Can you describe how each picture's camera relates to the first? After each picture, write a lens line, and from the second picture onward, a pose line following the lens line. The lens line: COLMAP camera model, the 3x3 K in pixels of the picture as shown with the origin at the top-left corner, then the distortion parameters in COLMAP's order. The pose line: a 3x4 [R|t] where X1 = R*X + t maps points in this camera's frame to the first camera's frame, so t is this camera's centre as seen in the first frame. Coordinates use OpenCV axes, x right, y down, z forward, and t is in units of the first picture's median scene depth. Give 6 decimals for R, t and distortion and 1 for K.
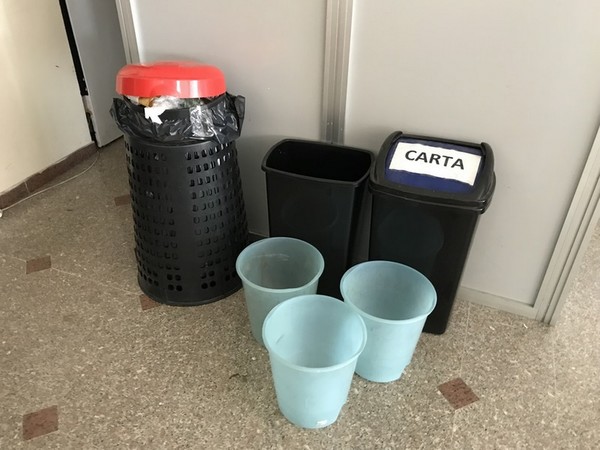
lens RADIAL K [[488.1, 0, 299.6], [0, 488.1, 223.3], [0, 0, 1]] dist [0.017614, -0.013688]
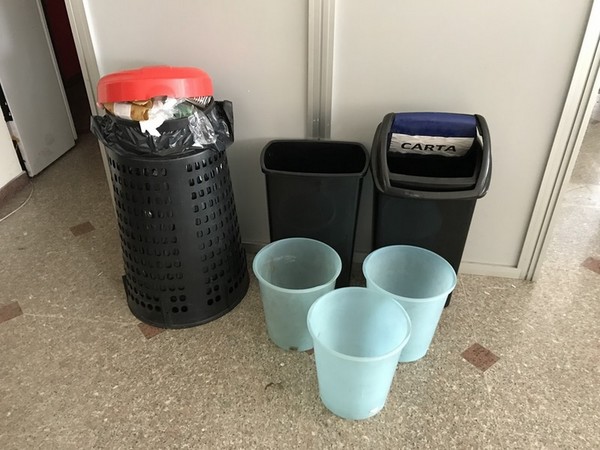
lens RADIAL K [[488.1, 0, 301.4], [0, 488.1, 226.5], [0, 0, 1]] dist [0.017614, -0.013688]
pose [[0.968678, -0.145071, 0.201538, -0.214109], [0.146016, 0.989229, 0.010252, -0.001886], [-0.200854, 0.019497, 0.979427, 0.025955]]
